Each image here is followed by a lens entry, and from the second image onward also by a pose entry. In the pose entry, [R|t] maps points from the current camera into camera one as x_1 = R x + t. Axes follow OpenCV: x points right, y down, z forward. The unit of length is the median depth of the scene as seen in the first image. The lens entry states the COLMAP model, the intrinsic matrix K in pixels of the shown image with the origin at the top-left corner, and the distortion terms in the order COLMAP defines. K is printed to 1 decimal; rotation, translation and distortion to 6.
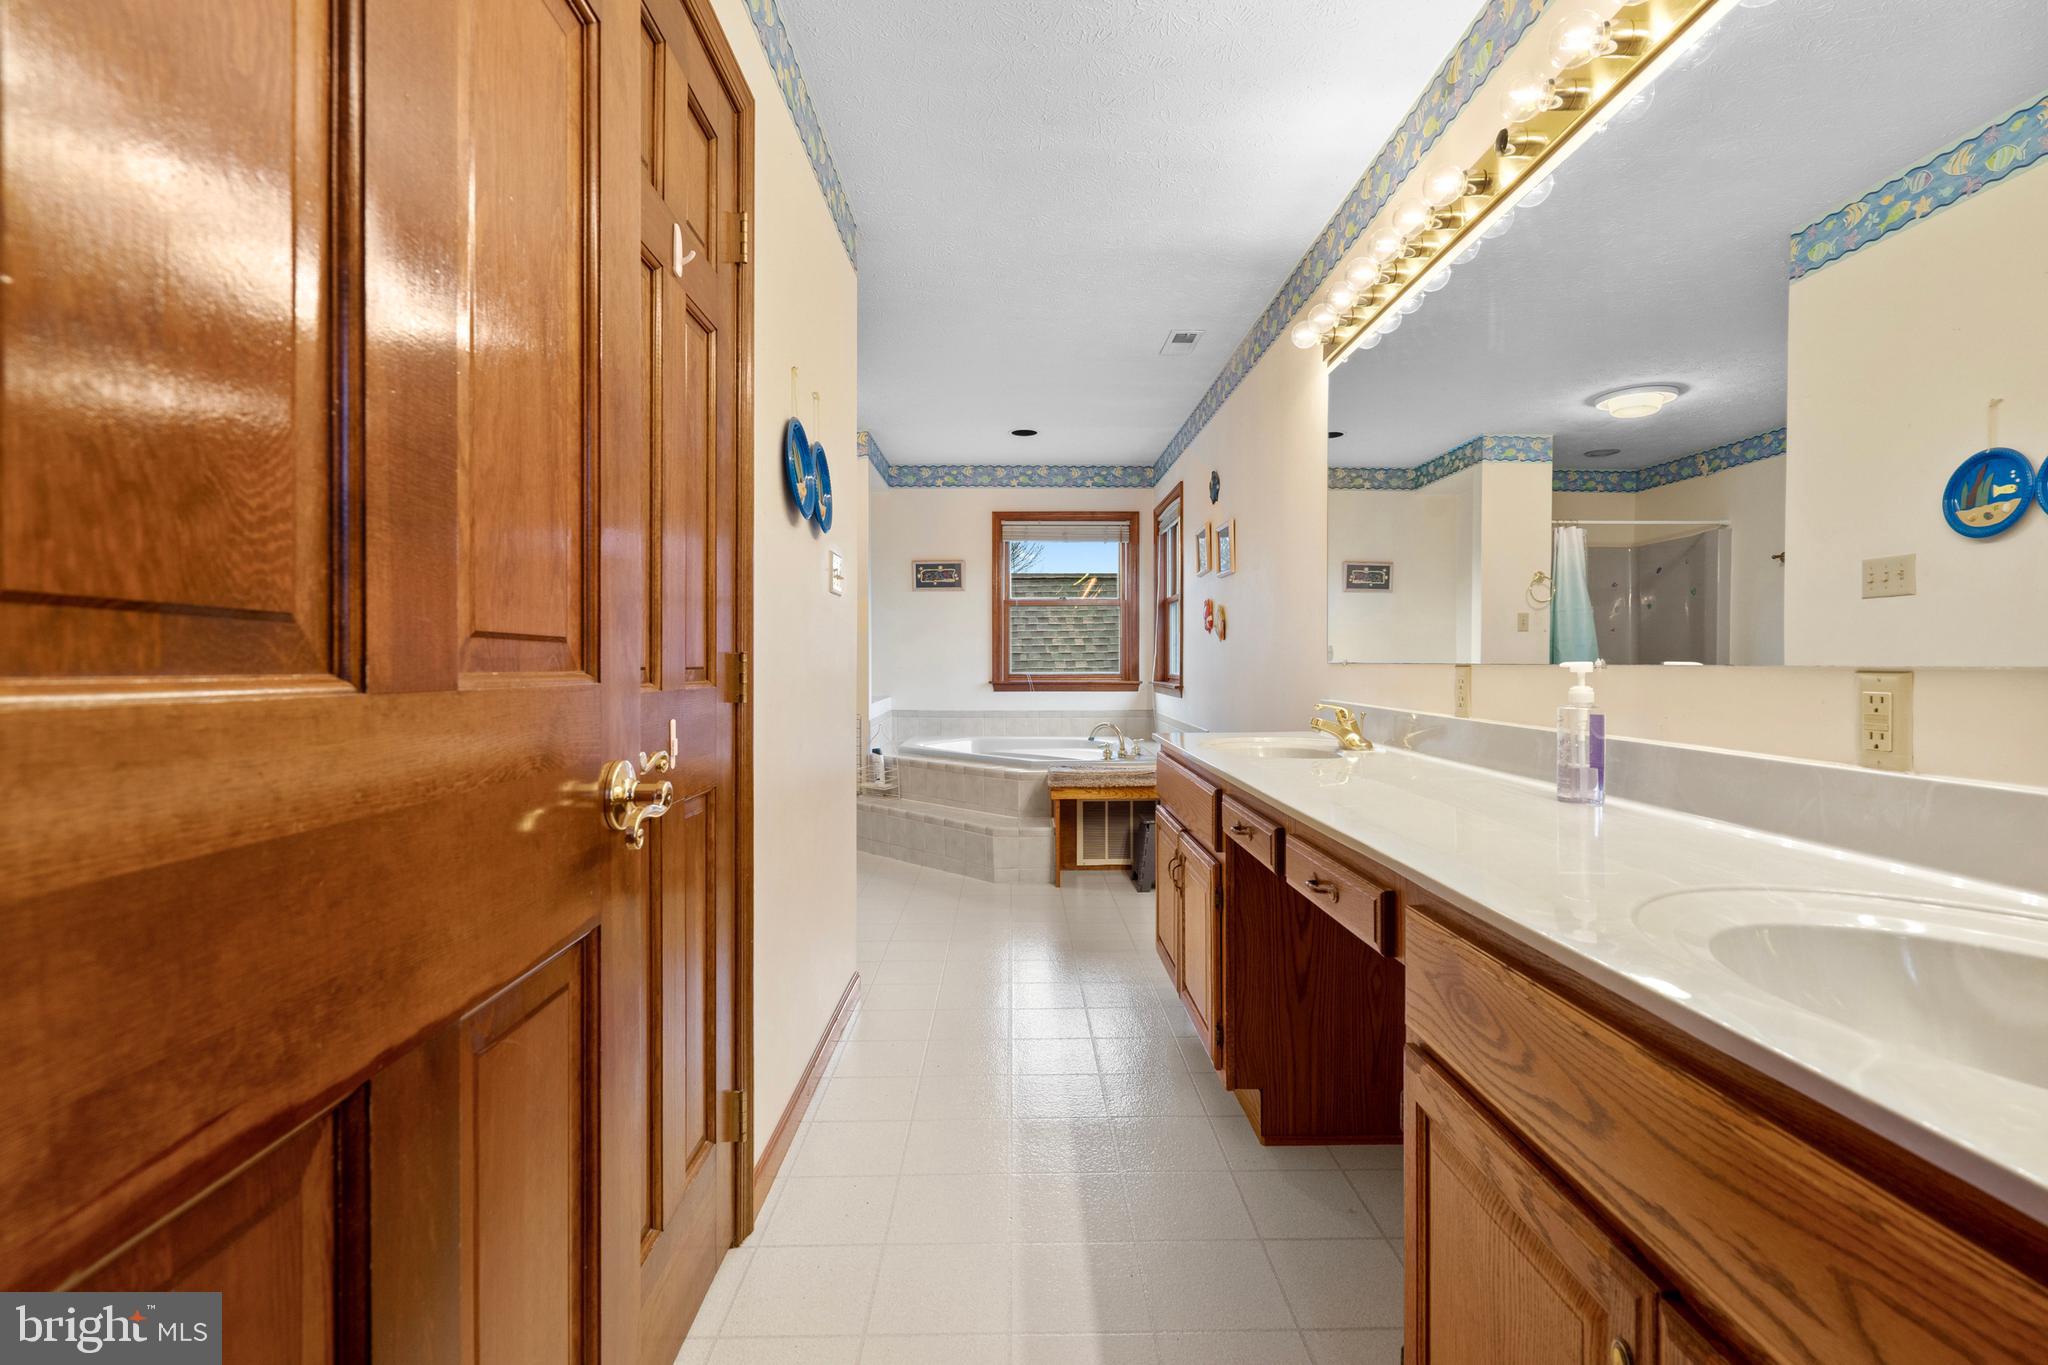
lens RADIAL K [[928.9, 0, 1022.8], [0, 928.9, 667.6], [0, 0, 1]] dist [-0.005348, 0.001479]
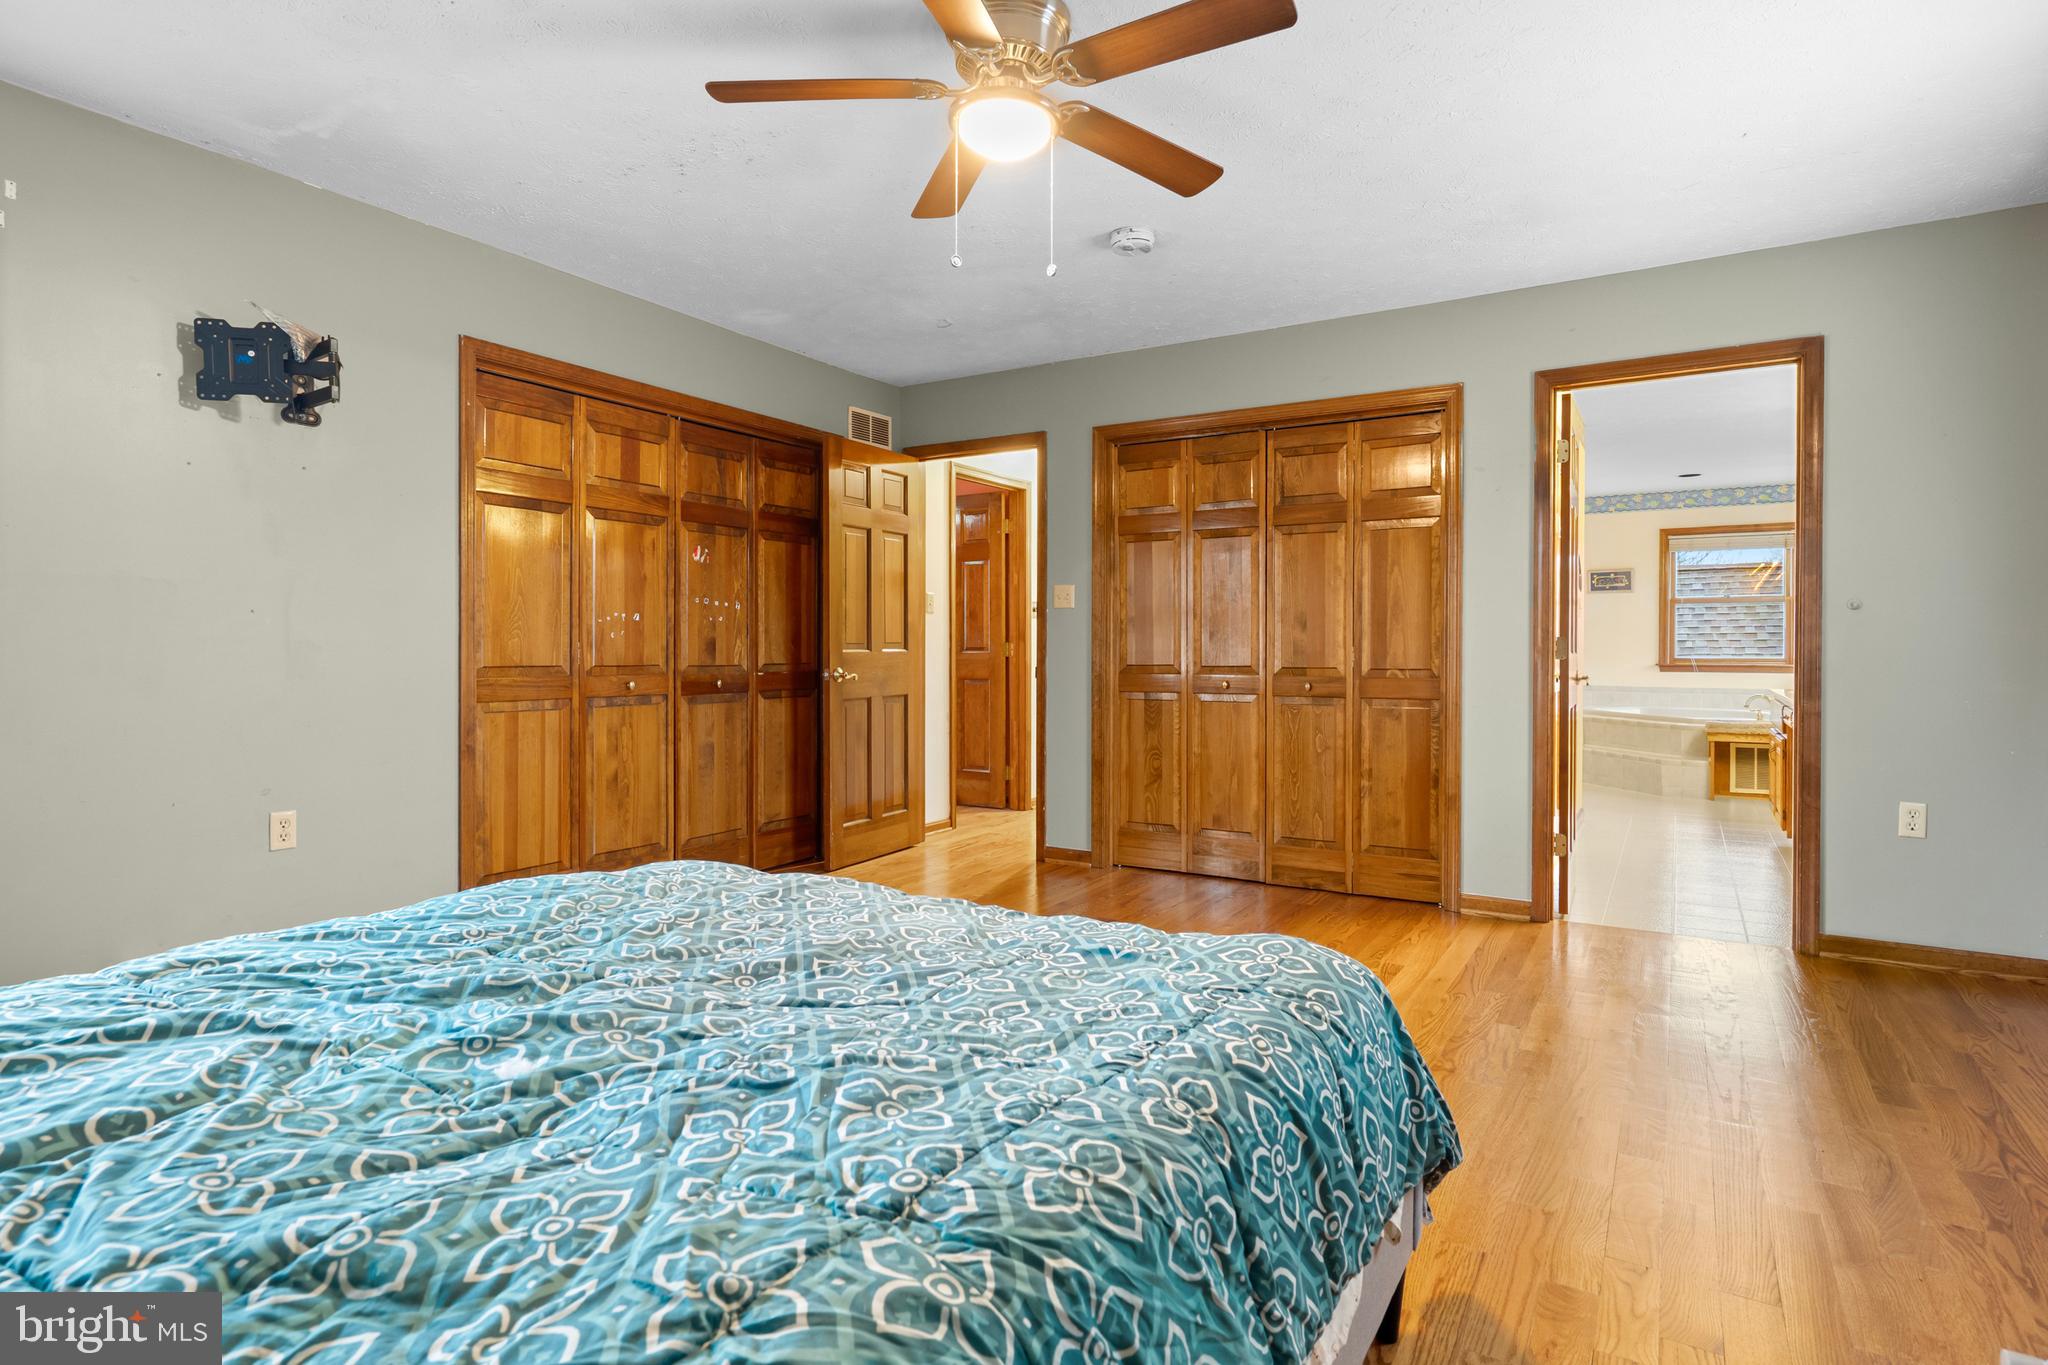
lens RADIAL K [[1077.0, 0, 1012.9], [0, 1077.0, 664.8], [0, 0, 1]] dist [0.003907, 0.000770]
pose [[0.845432, 0.006858, -0.534039, 0.007865], [-0.001107, 0.999938, 0.011089, 0.001053], [0.534082, -0.008784, 0.845387, -0.707780]]
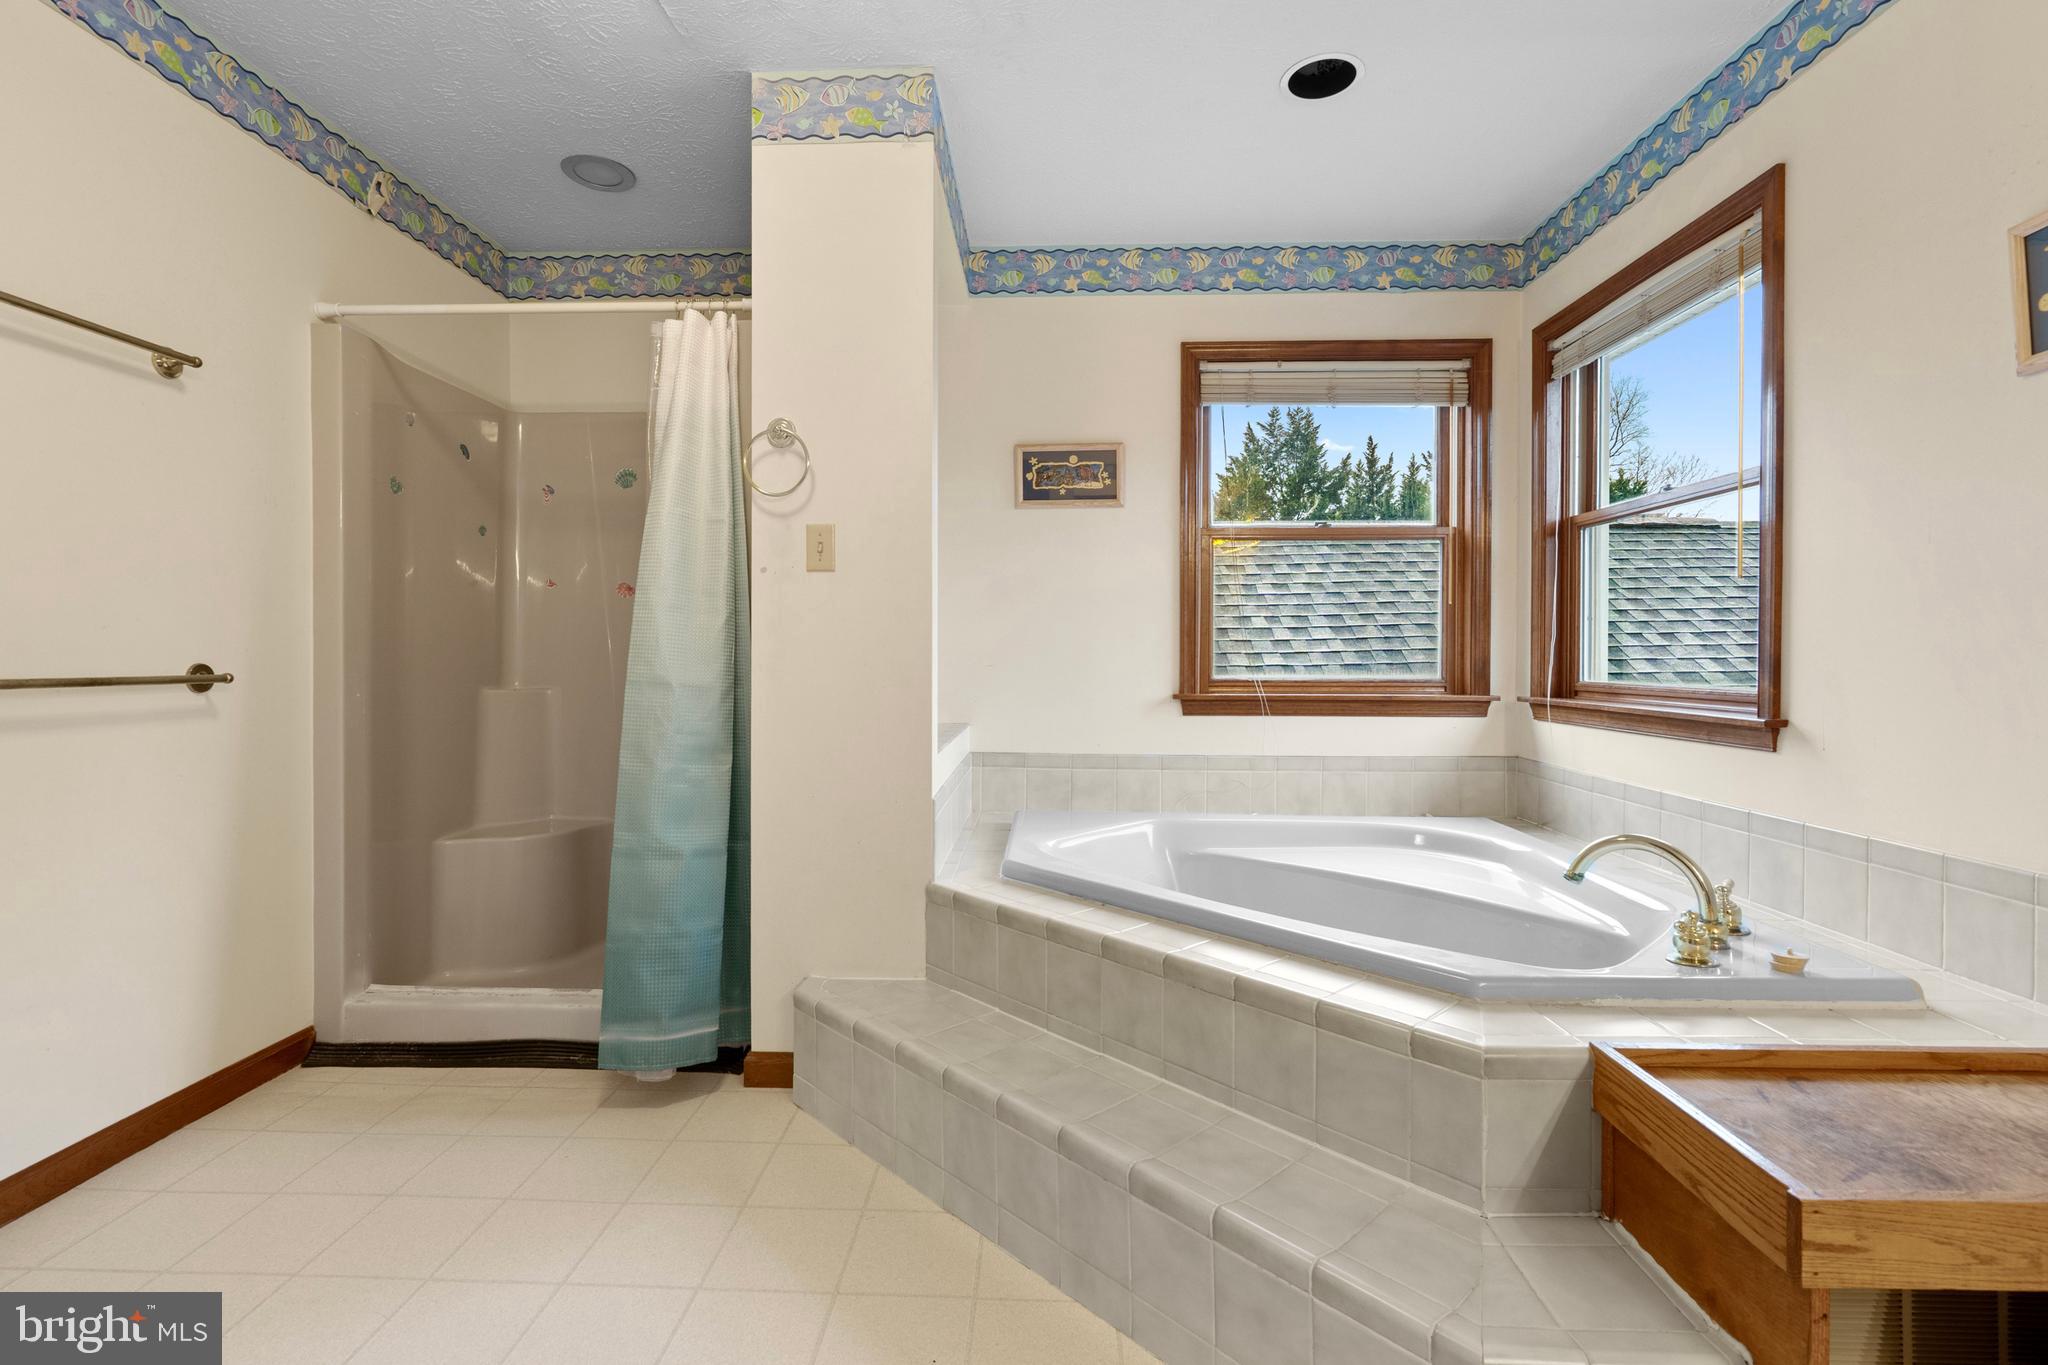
lens RADIAL K [[928.9, 0, 1022.8], [0, 928.9, 667.6], [0, 0, 1]] dist [-0.005348, 0.001479]
pose [[0.998956, 0.003246, -0.045571, -0.092609], [-0.002883, 0.999964, 0.008016, -0.002850], [0.045595, -0.007877, 0.998929, 0.513309]]
